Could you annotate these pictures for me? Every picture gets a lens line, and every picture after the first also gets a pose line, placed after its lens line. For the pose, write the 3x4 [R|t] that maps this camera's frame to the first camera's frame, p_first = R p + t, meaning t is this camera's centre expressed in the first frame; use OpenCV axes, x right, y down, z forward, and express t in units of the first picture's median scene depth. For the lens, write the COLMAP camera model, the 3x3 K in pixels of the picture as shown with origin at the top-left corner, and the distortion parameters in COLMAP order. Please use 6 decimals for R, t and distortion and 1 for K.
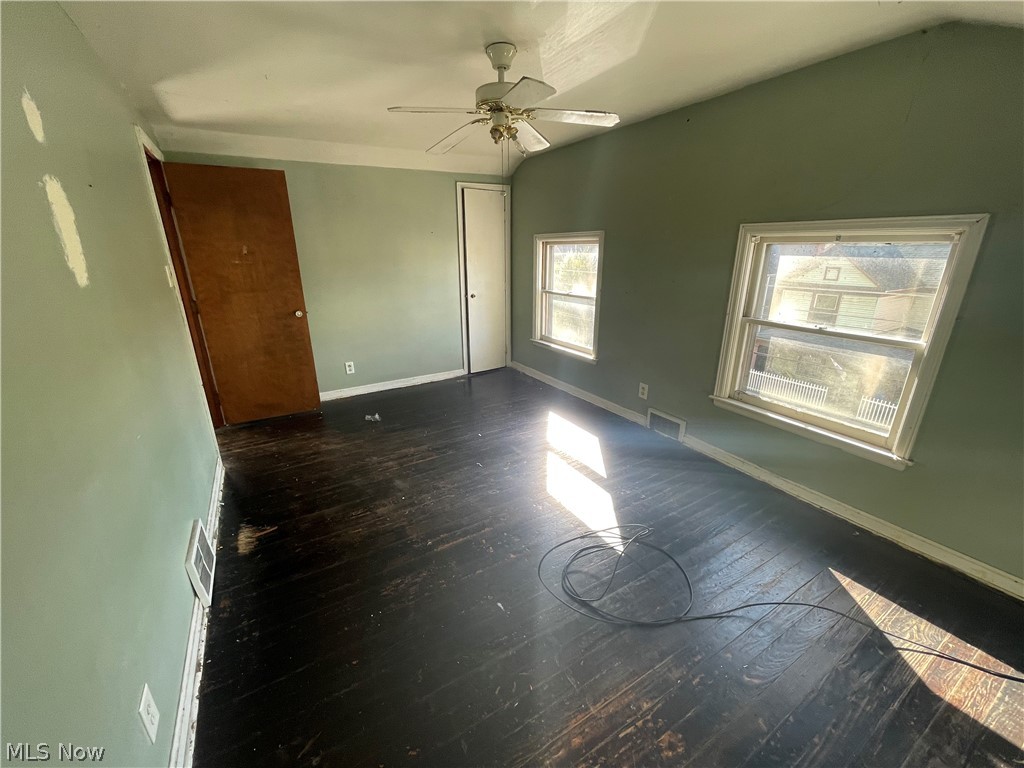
lens RADIAL K [[413.5, 0, 510.4], [0, 413.5, 382.2], [0, 0, 1]] dist [-0.014313, 0.004078]
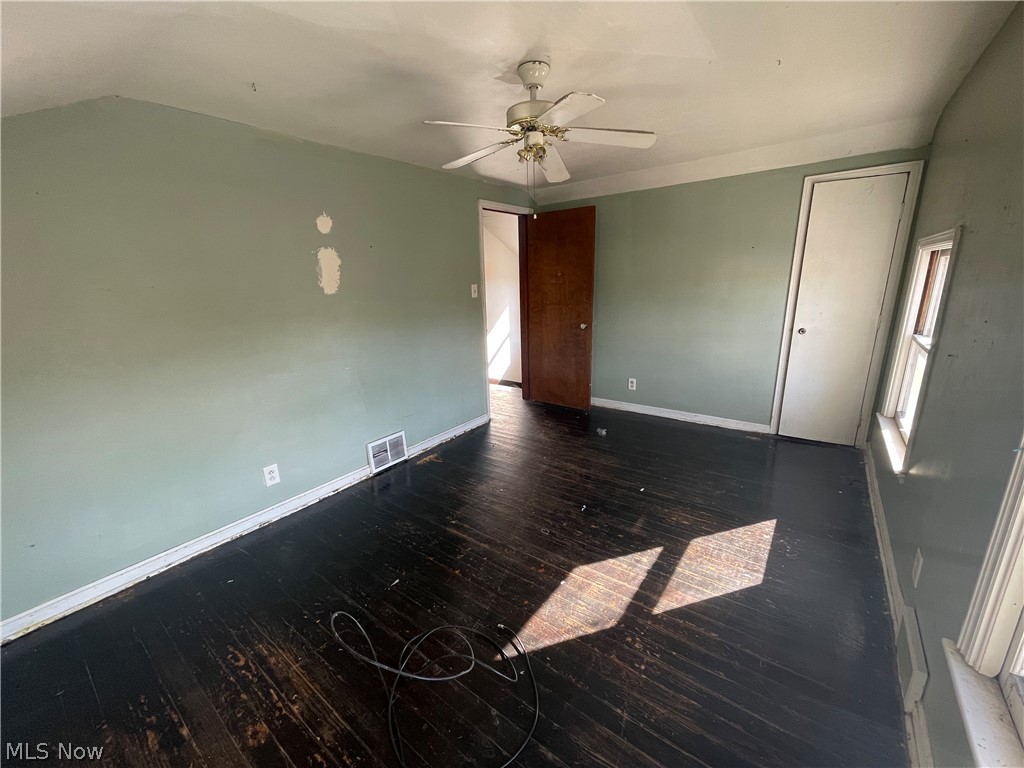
lens RADIAL K [[413.5, 0, 509.7], [0, 413.5, 387.0], [0, 0, 1]] dist [-0.014313, 0.004078]
pose [[0.372510, 0.239198, -0.896672, 0.528107], [-0.263376, 0.953733, 0.145003, -0.121358], [0.889870, 0.182147, 0.418274, 0.370698]]
